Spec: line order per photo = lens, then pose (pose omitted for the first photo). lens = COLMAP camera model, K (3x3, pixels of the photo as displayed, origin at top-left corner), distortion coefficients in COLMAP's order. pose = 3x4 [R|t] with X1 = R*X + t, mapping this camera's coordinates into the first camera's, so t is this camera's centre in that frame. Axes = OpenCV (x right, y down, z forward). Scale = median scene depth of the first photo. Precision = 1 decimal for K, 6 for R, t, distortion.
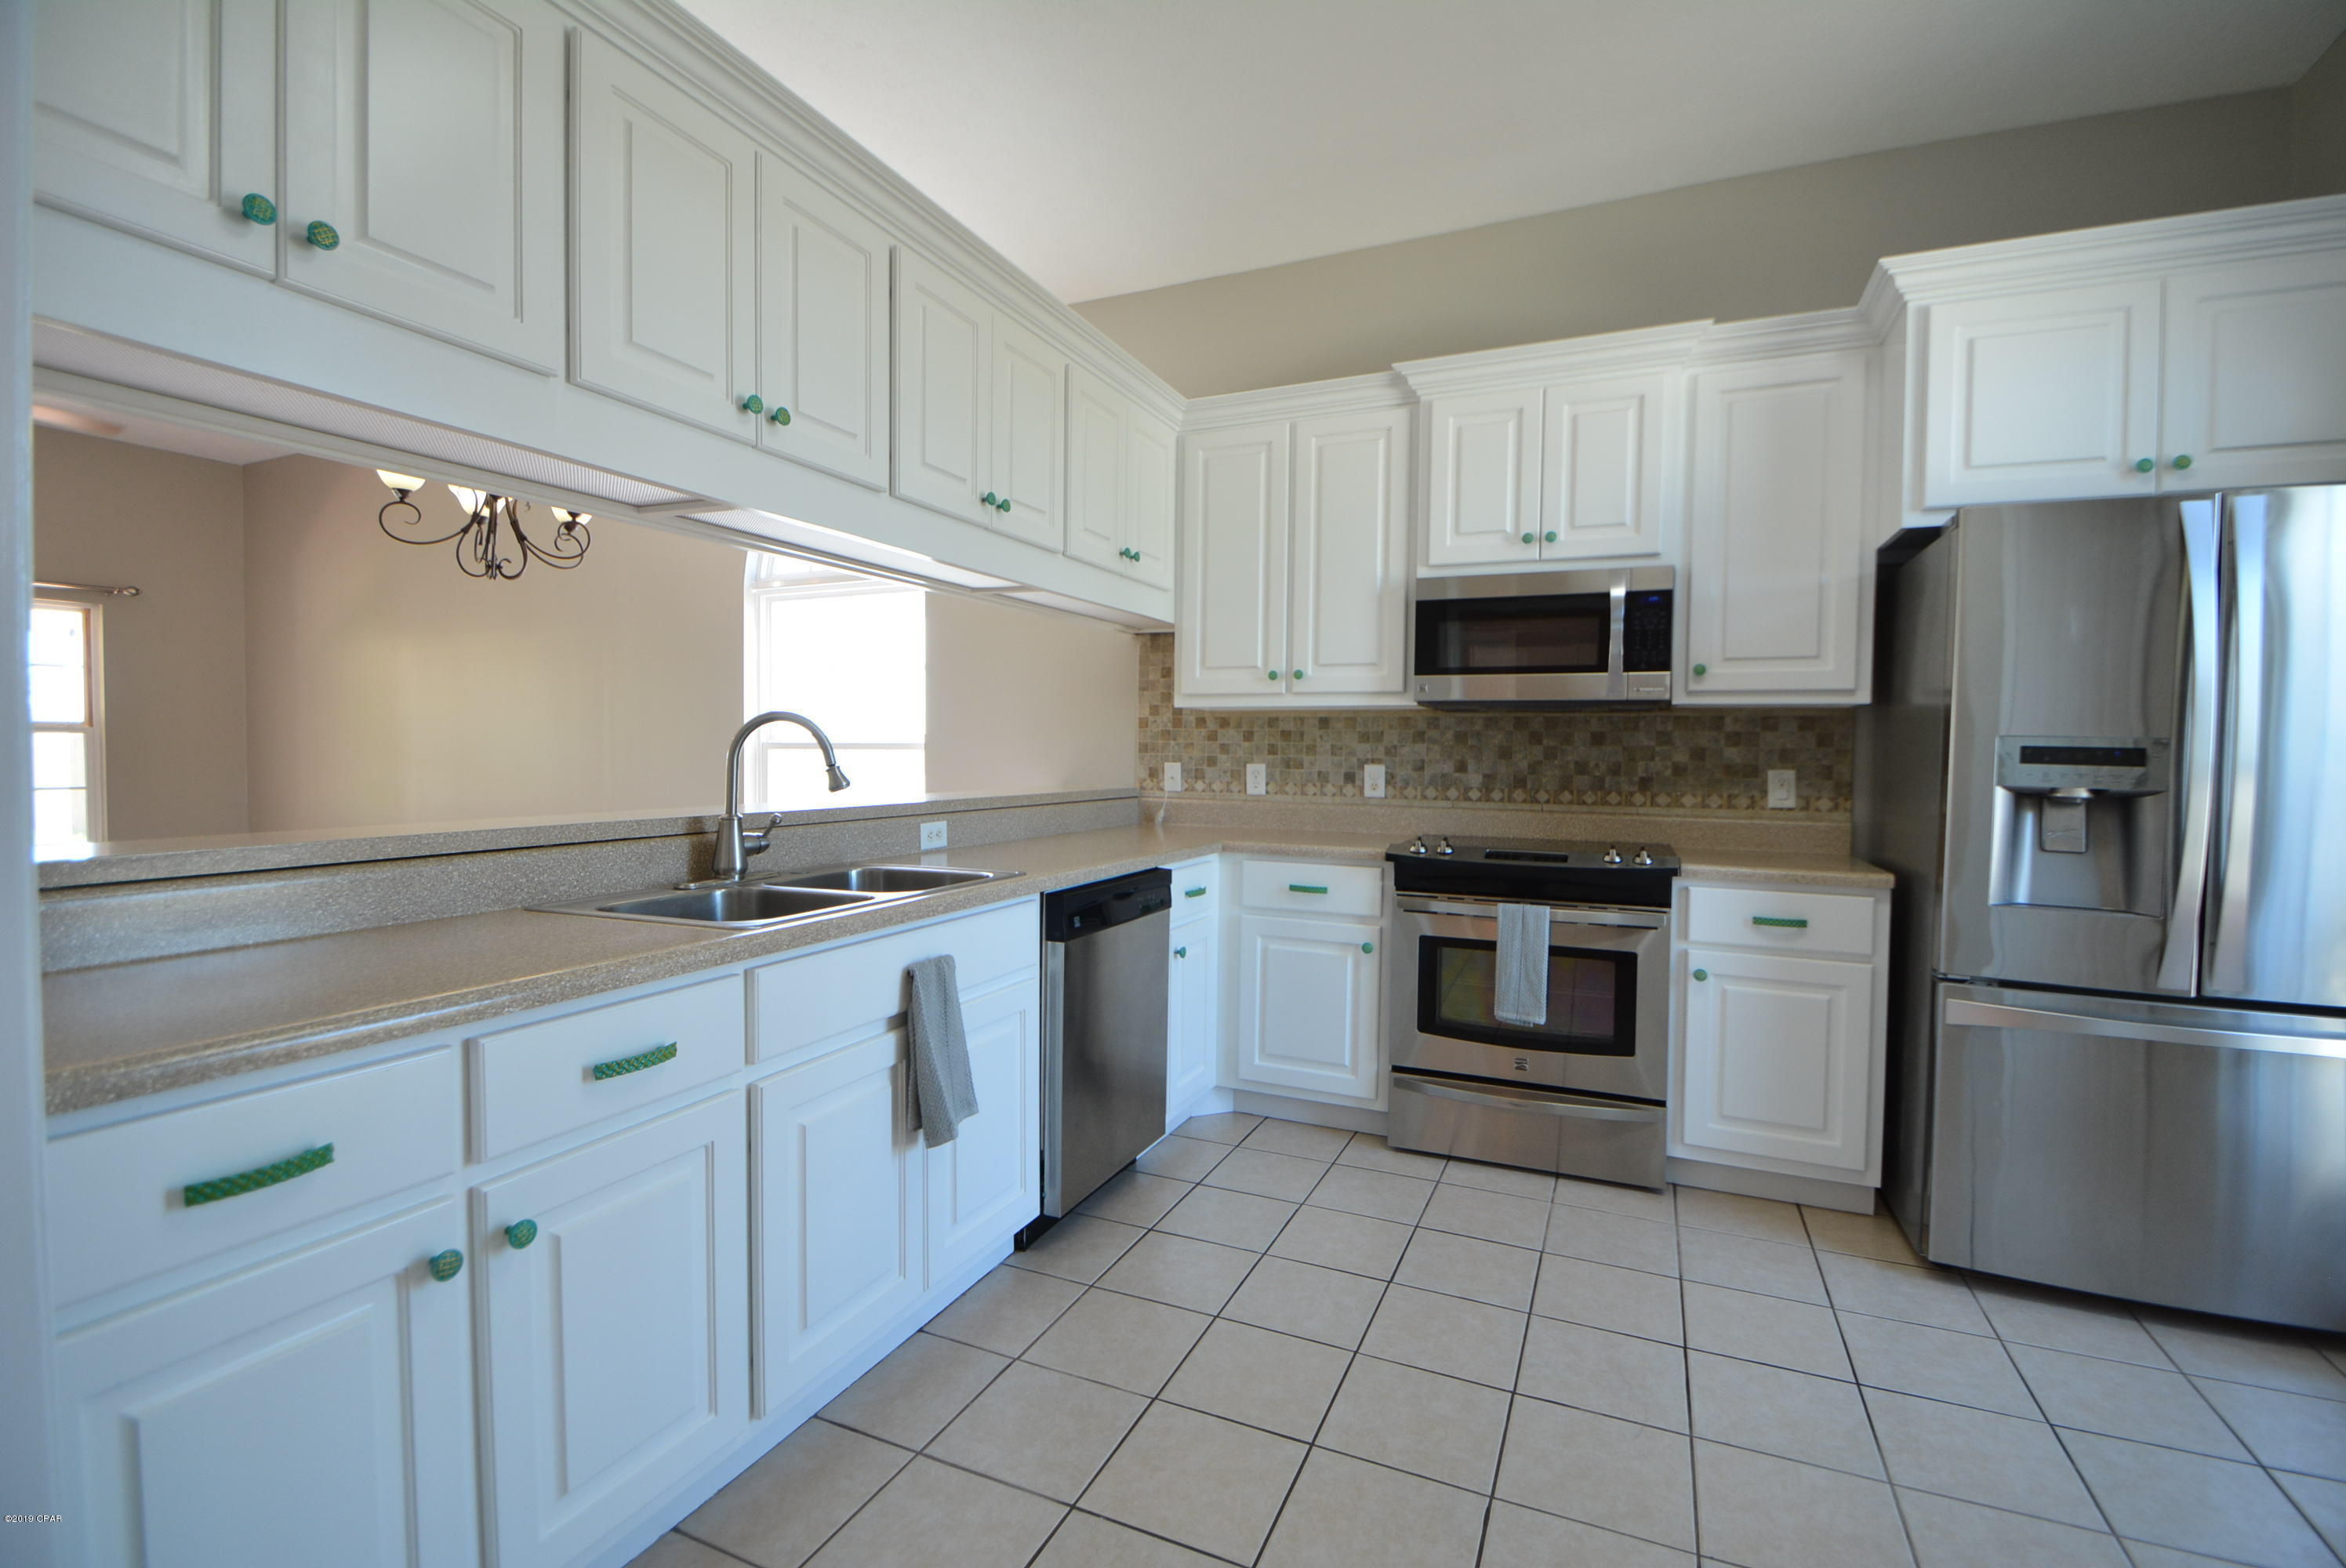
lens RADIAL K [[1028.2, 0, 1173.0], [0, 1028.2, 784.0], [0, 0, 1]] dist [0.001658, -0.008319]
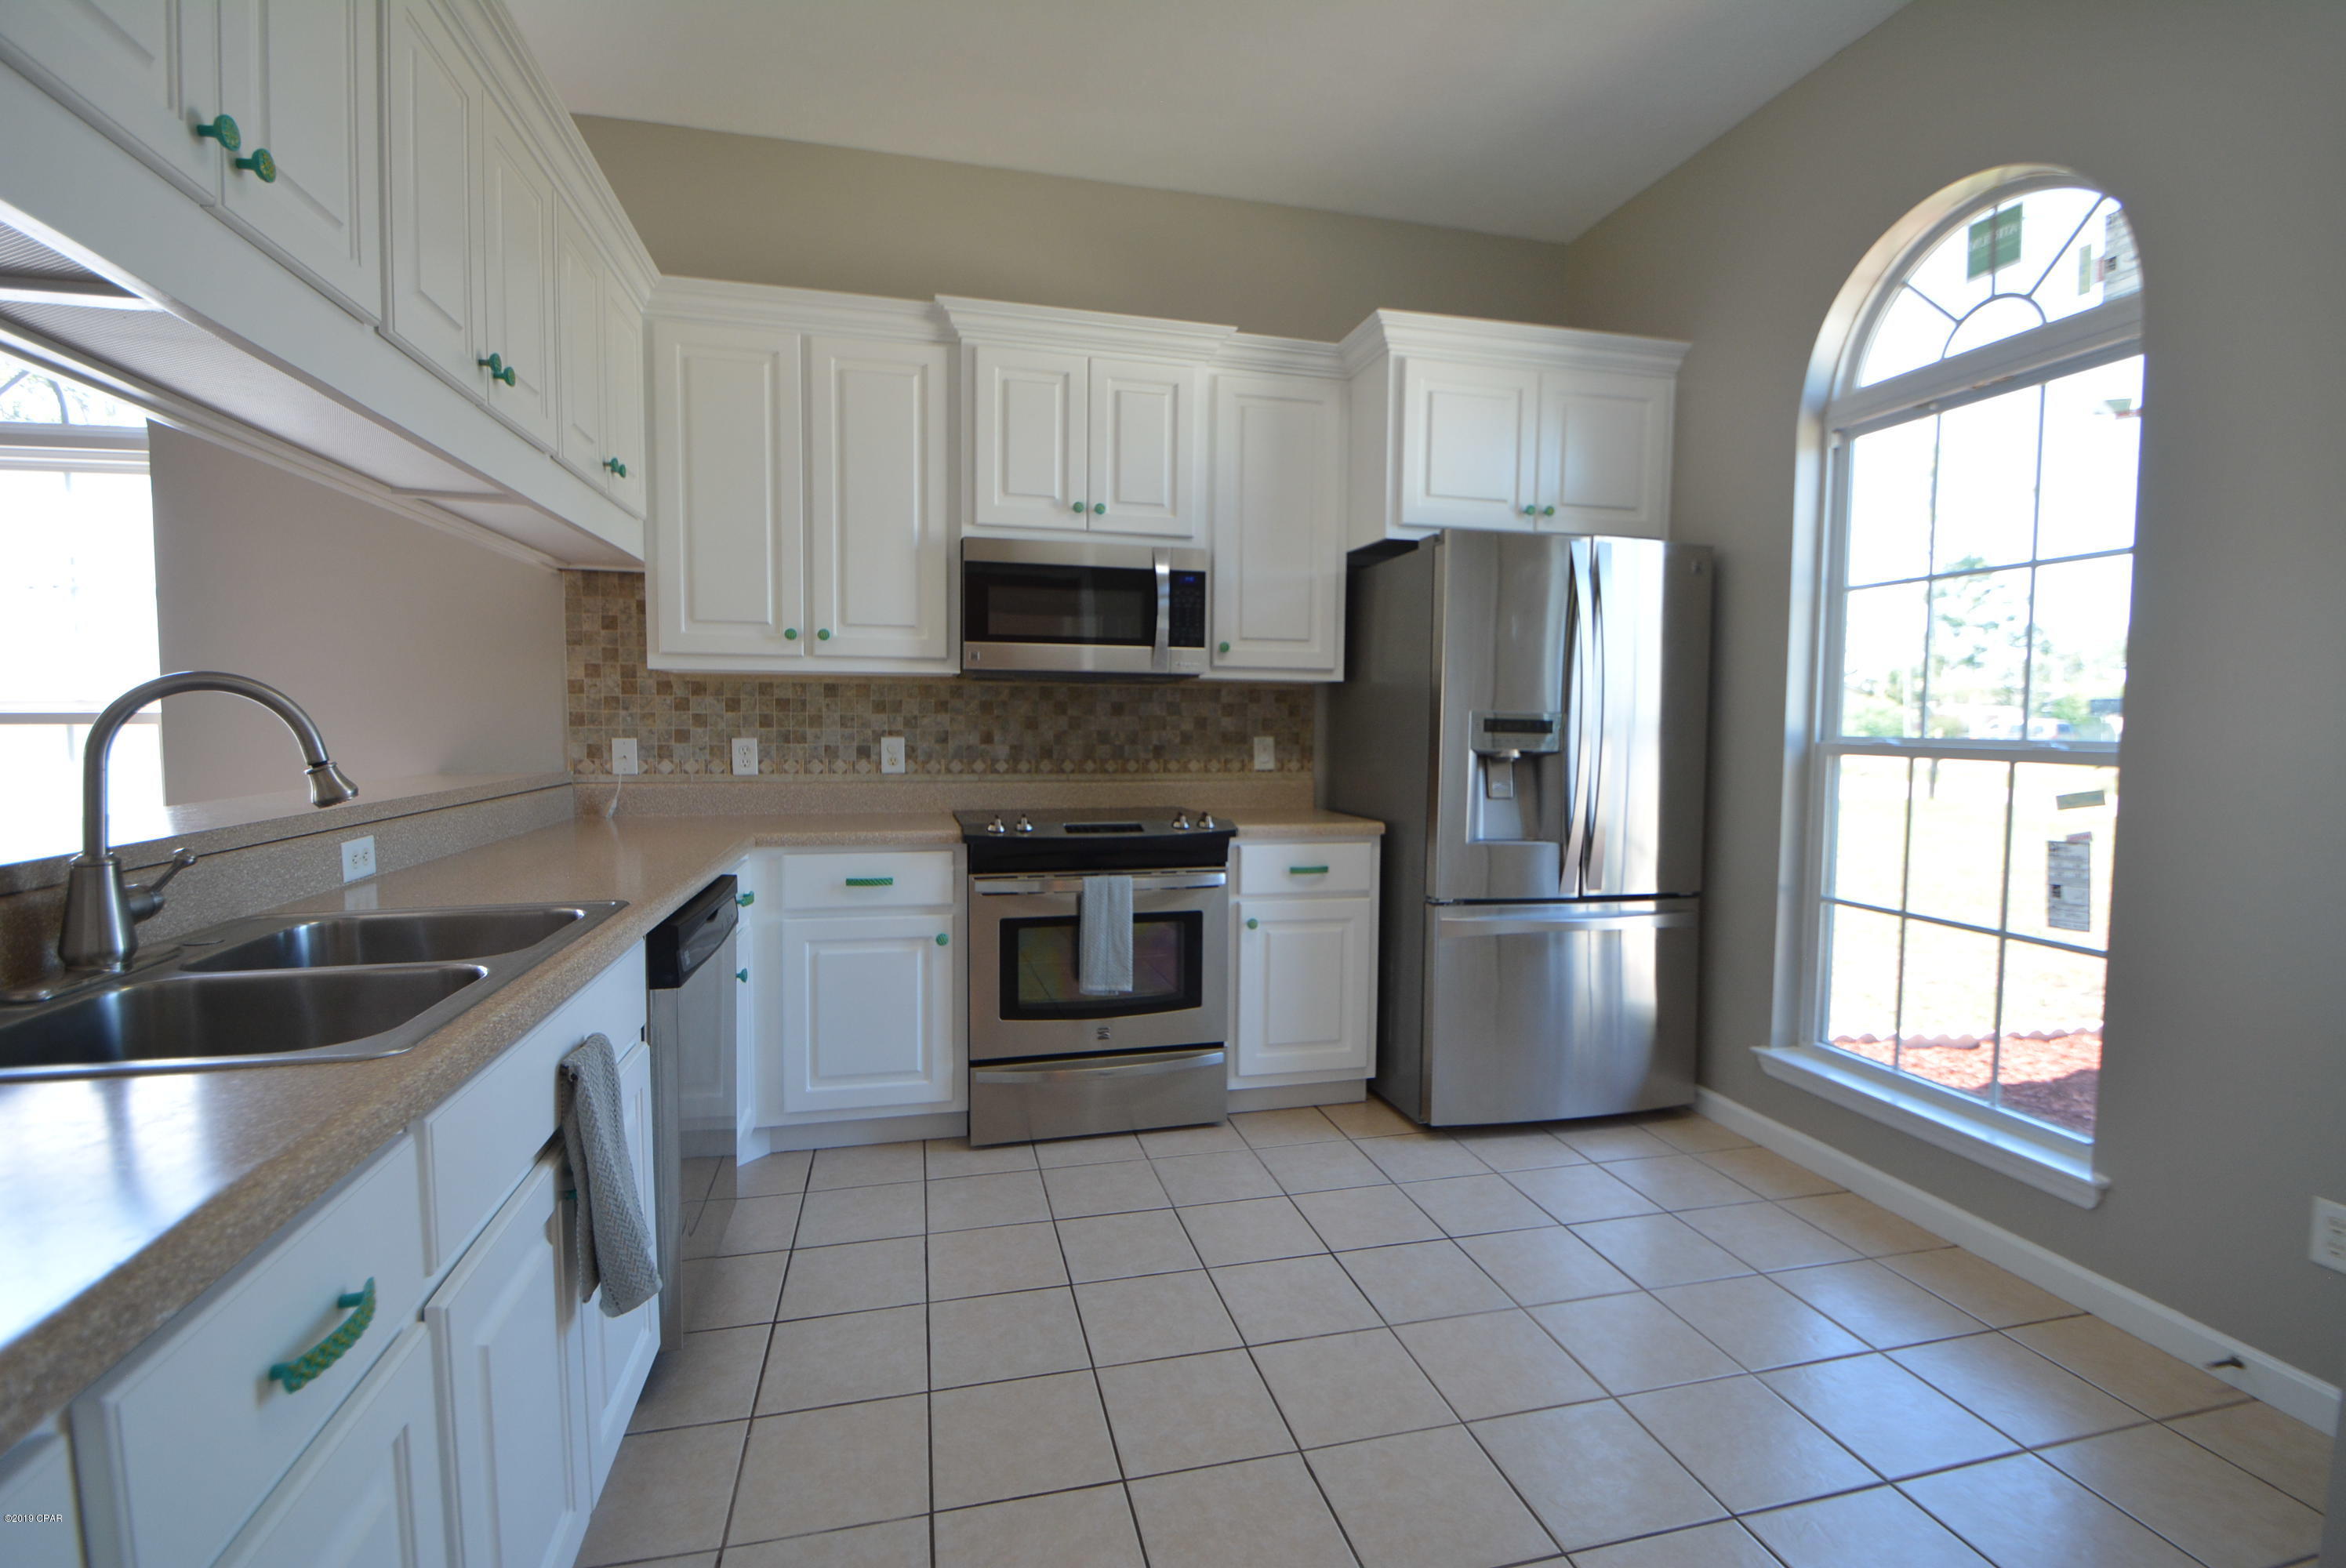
lens RADIAL K [[1066.8, 0, 1176.8], [0, 1066.8, 783.1], [0, 0, 1]] dist [-0.001358, -0.000141]
pose [[0.784556, -0.043788, 0.618510, -0.227945], [0.022153, 0.998846, 0.042614, -0.015284], [-0.619662, -0.019732, 0.784621, 0.127887]]
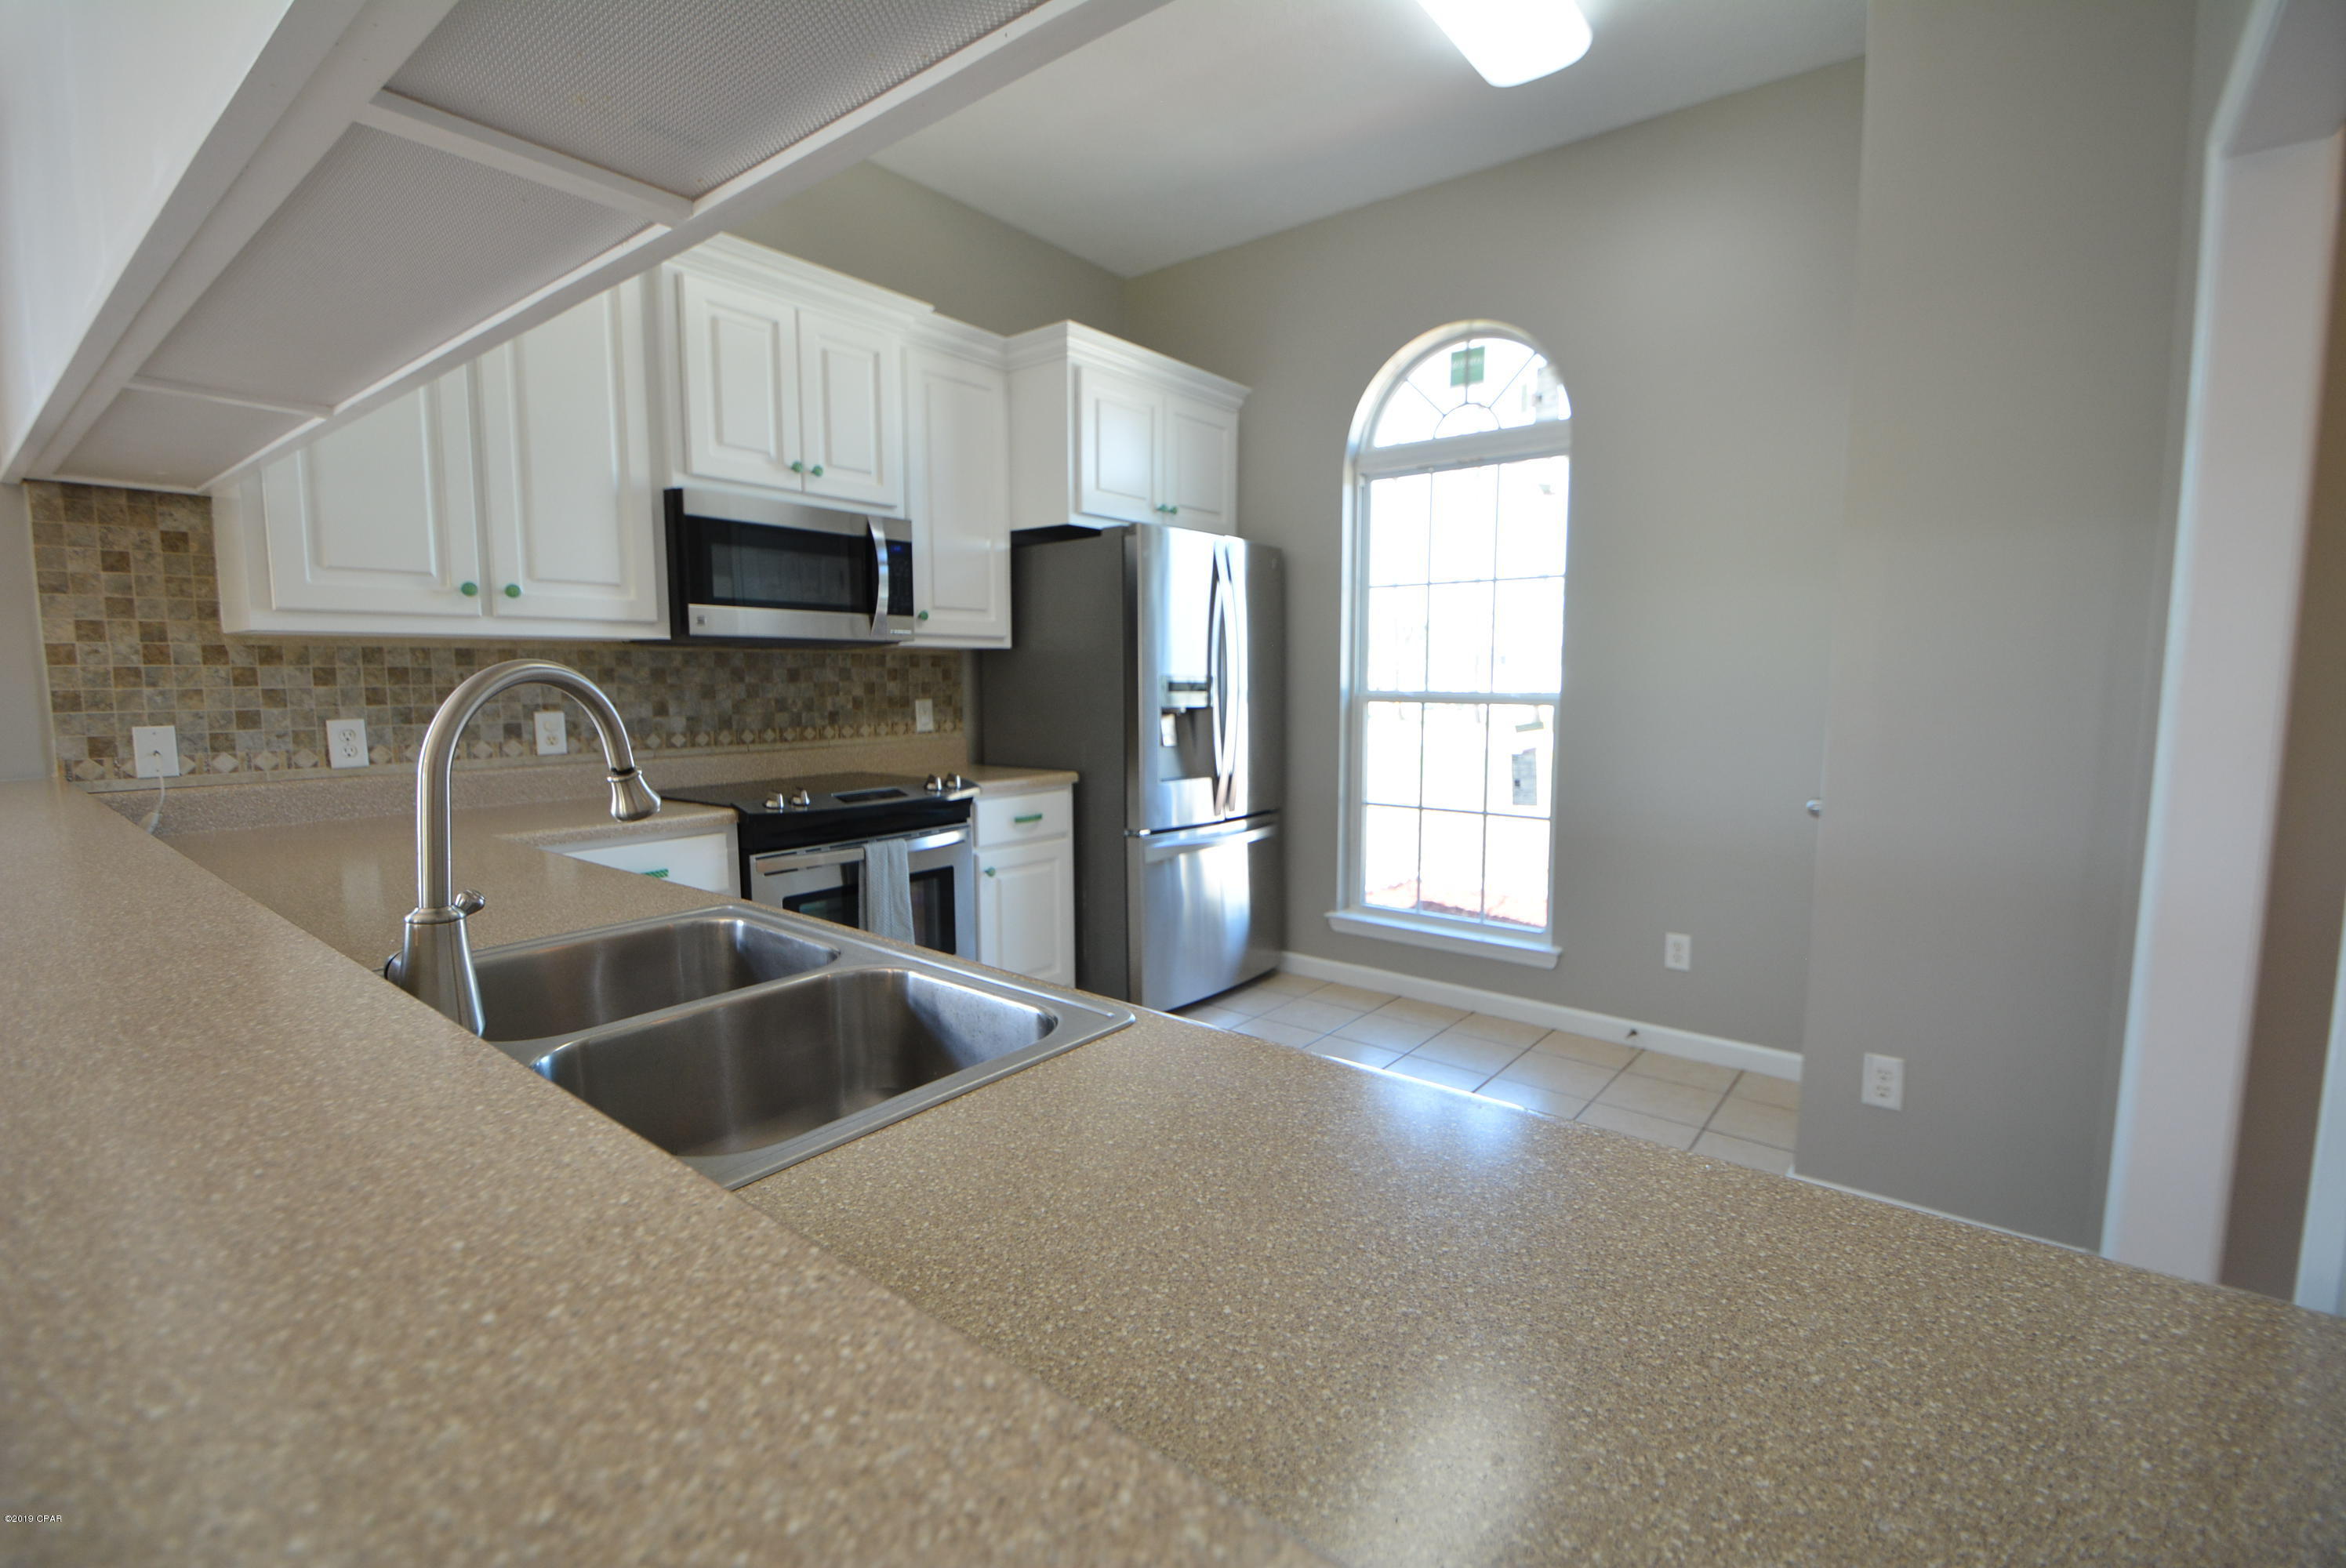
lens RADIAL K [[1028.2, 0, 1173.0], [0, 1028.2, 784.0], [0, 0, 1]] dist [0.001658, -0.008319]
pose [[0.248091, -0.116539, 0.961701, -0.520727], [0.037527, 0.993149, 0.110669, -0.039191], [-0.968010, 0.008633, 0.250765, 0.423682]]
